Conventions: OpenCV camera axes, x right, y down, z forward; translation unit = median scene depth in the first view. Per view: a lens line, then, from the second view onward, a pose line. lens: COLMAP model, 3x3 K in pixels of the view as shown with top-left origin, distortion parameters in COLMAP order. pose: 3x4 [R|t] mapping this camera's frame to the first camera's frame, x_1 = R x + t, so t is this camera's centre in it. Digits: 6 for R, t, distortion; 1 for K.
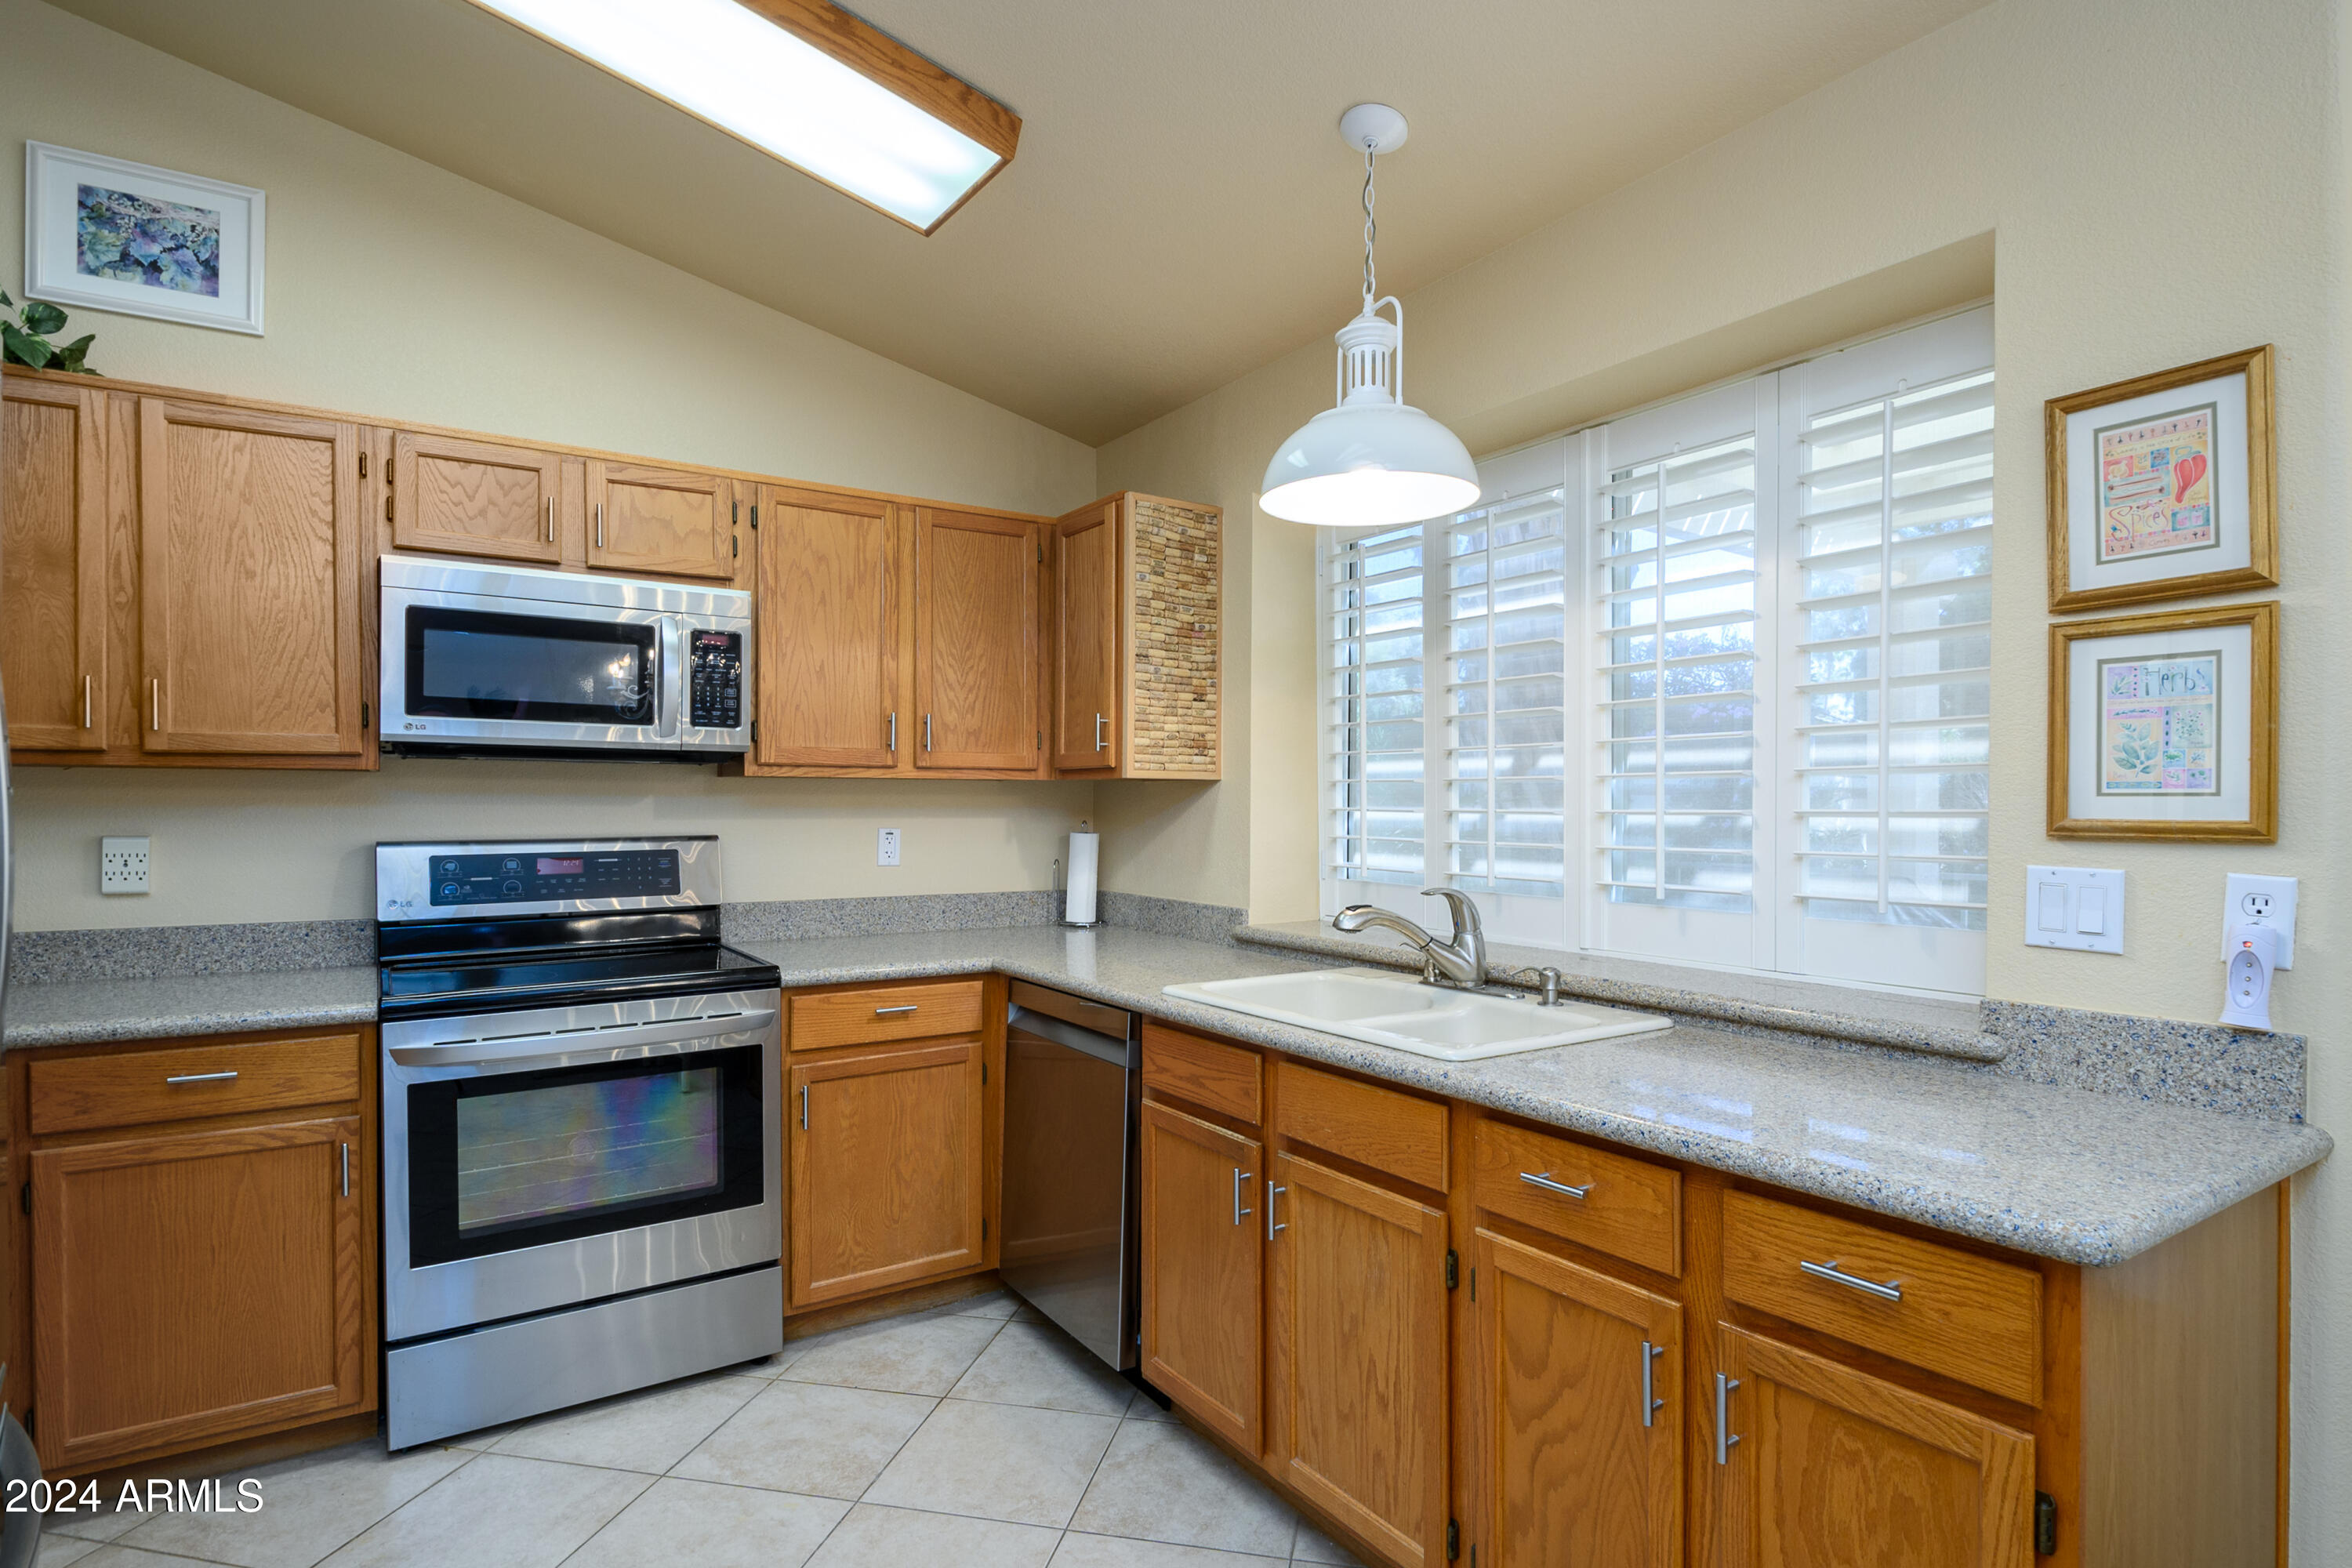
lens RADIAL K [[1188.6, 0, 1180.4], [0, 1188.6, 805.4], [0, 0, 1]] dist [0.003176, -0.008302]
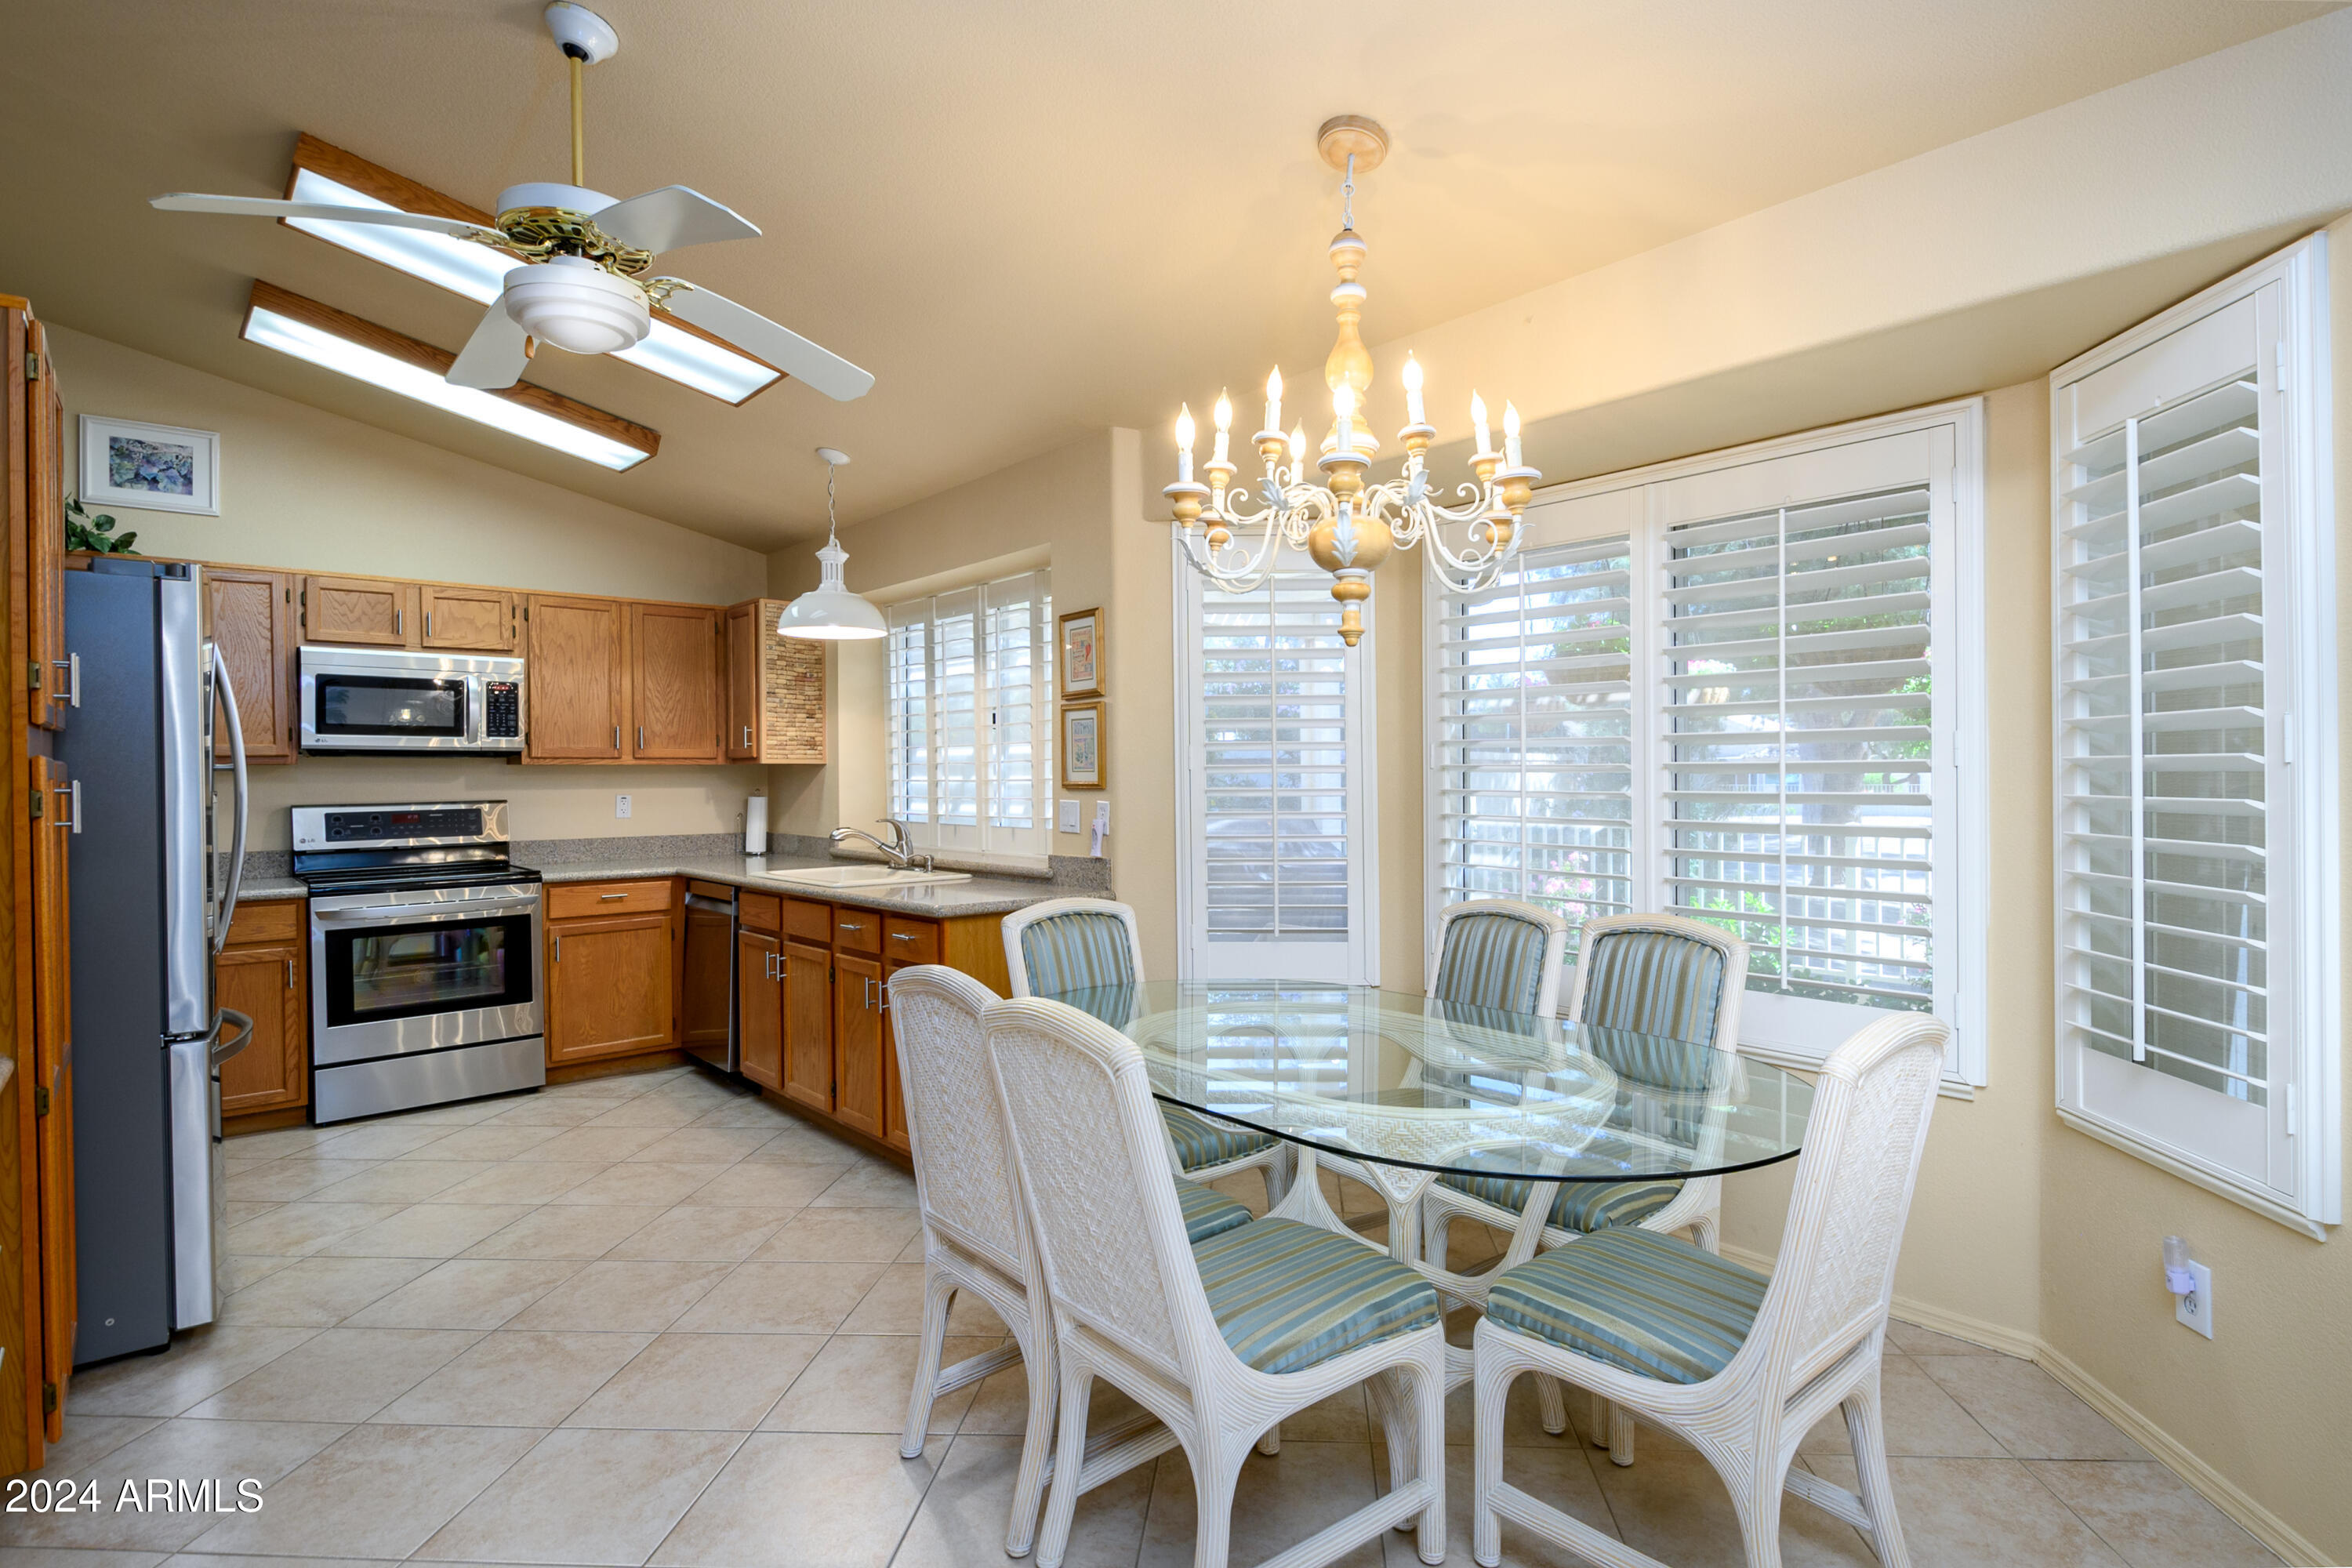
lens RADIAL K [[1188.6, 0, 1238.5], [0, 1188.6, 776.4], [0, 0, 1]] dist [0.003176, -0.008302]
pose [[0.988254, -0.009935, 0.152496, 0.422632], [0.009831, 0.999951, 0.001441, -0.000096], [-0.152502, 0.000075, 0.988303, -0.916844]]
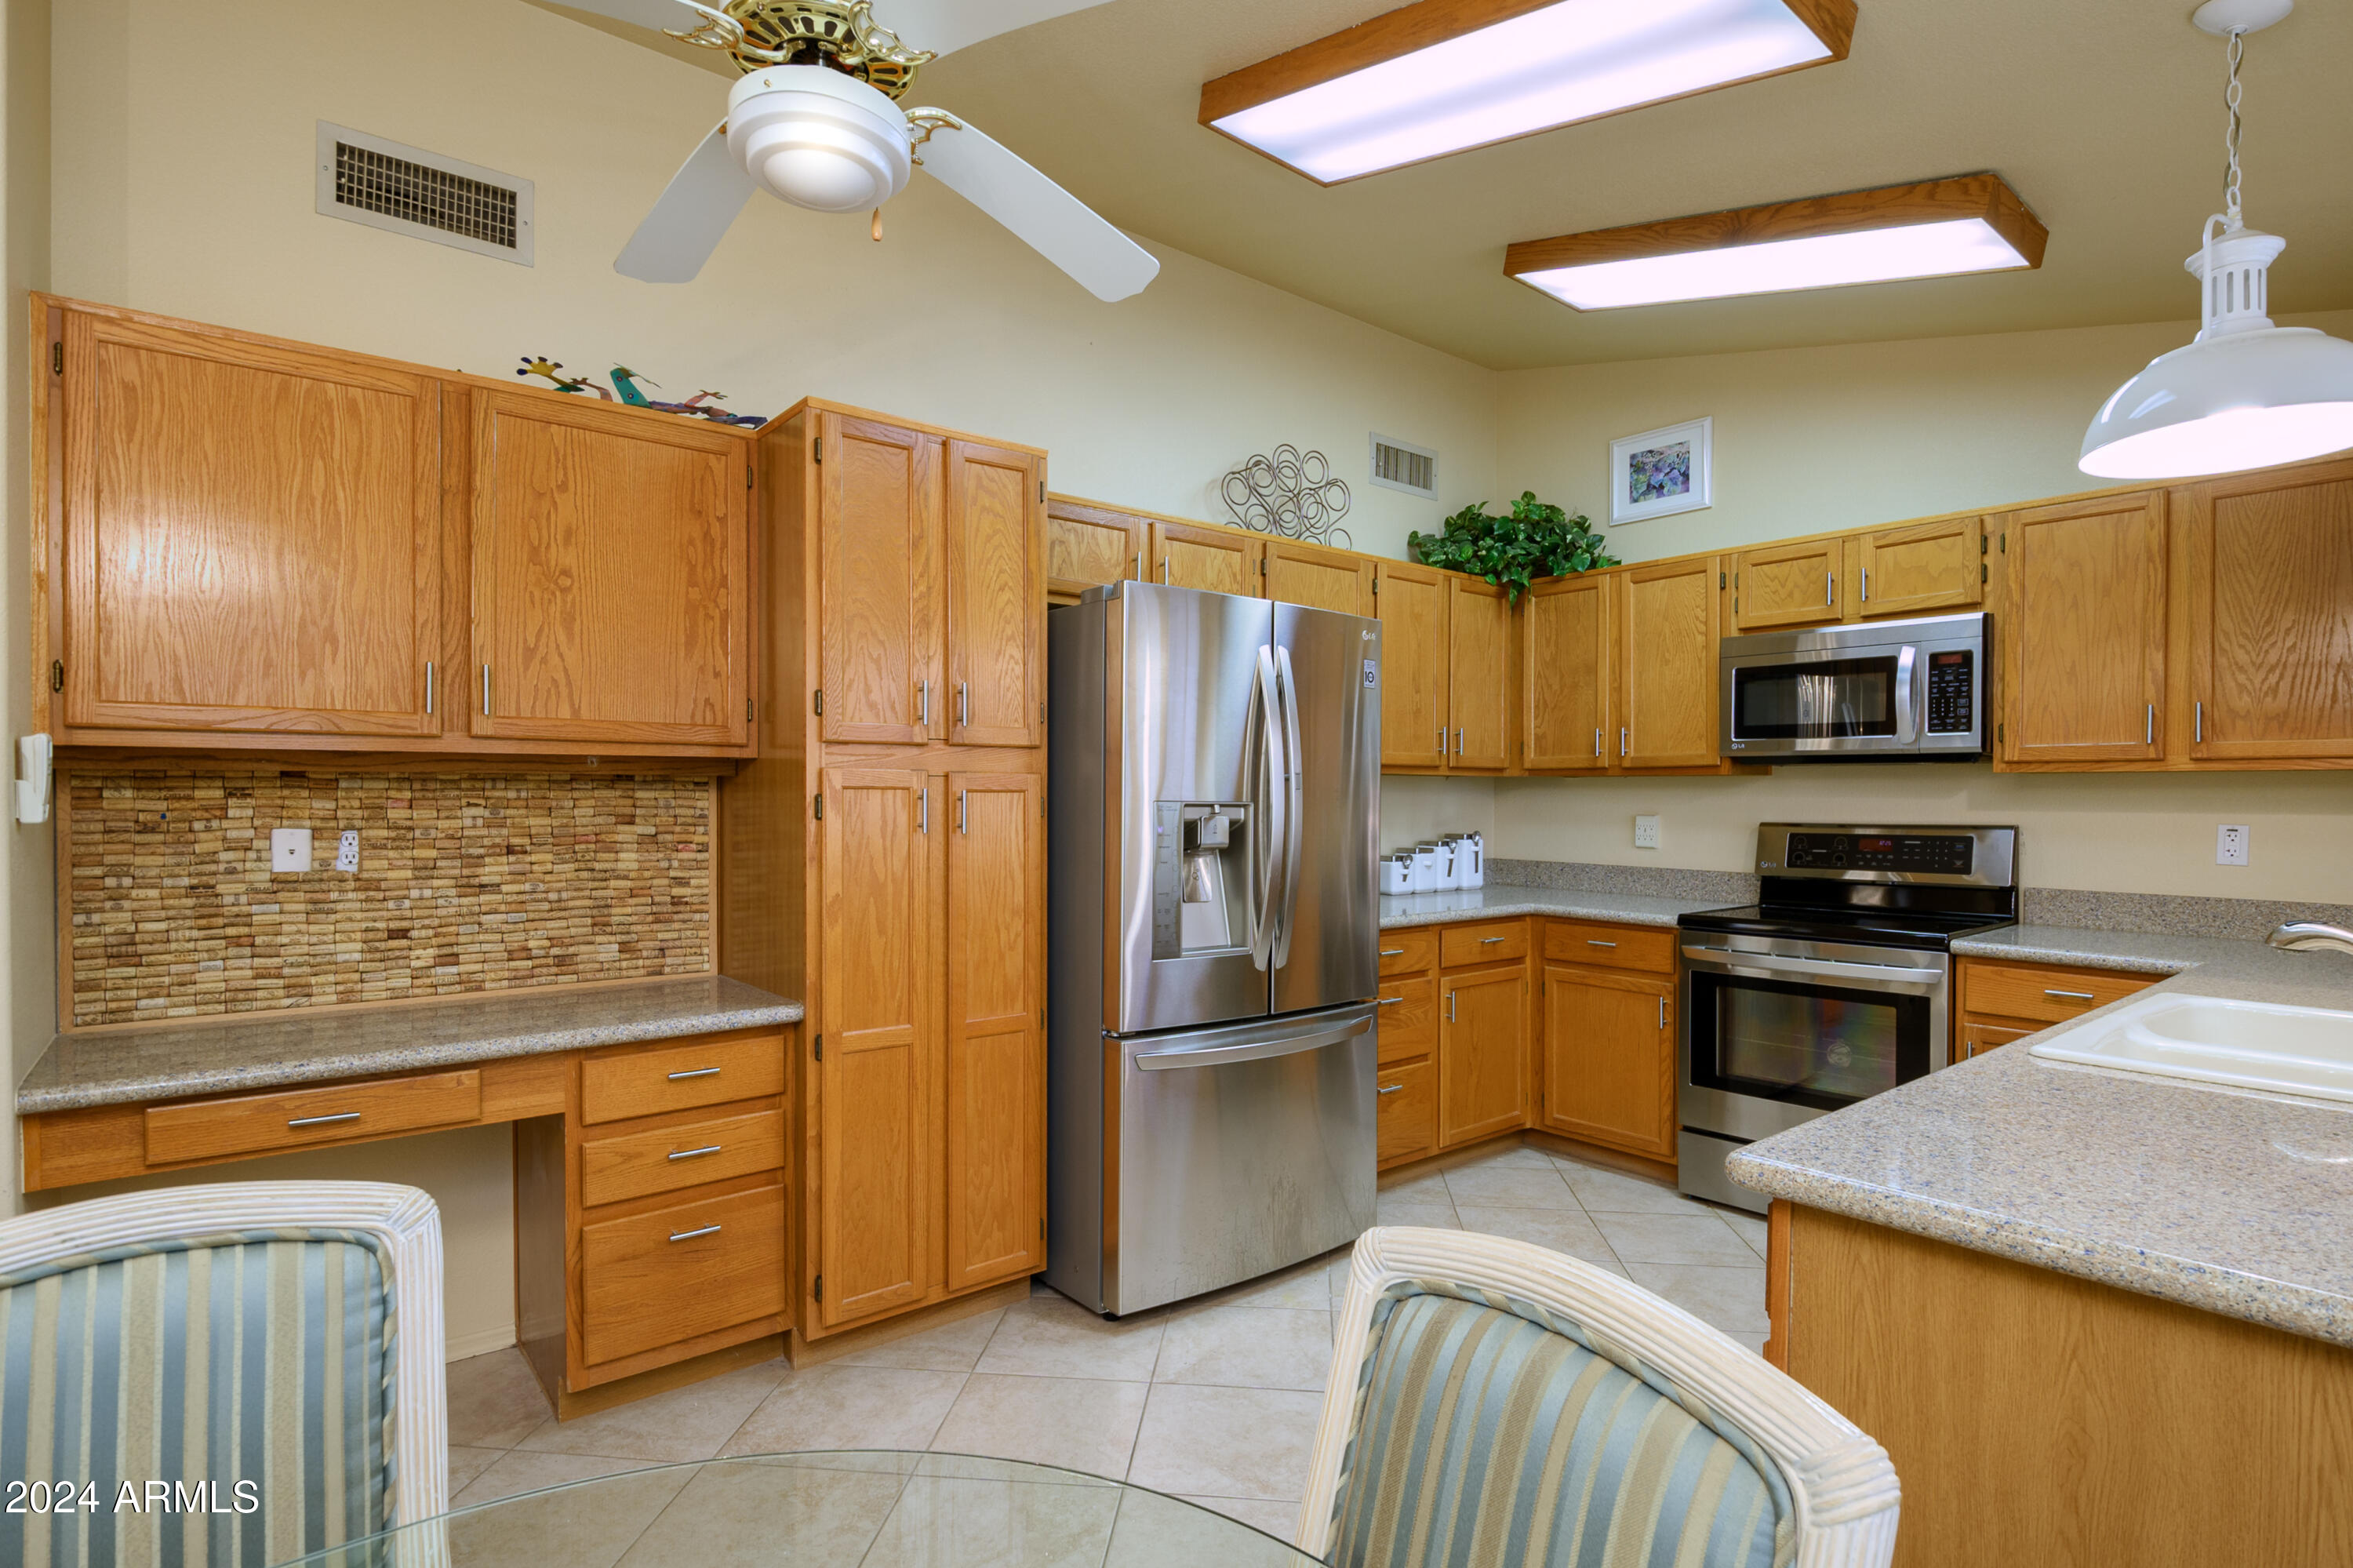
lens RADIAL K [[1189.2, 0, 1191.9], [0, 1189.2, 802.9], [0, 0, 1]] dist [0.003176, -0.008302]
pose [[0.109057, 0.004706, -0.994024, 0.728513], [-0.004929, 0.999979, 0.004194, 0.003217], [0.994023, 0.004442, 0.109078, 0.120148]]
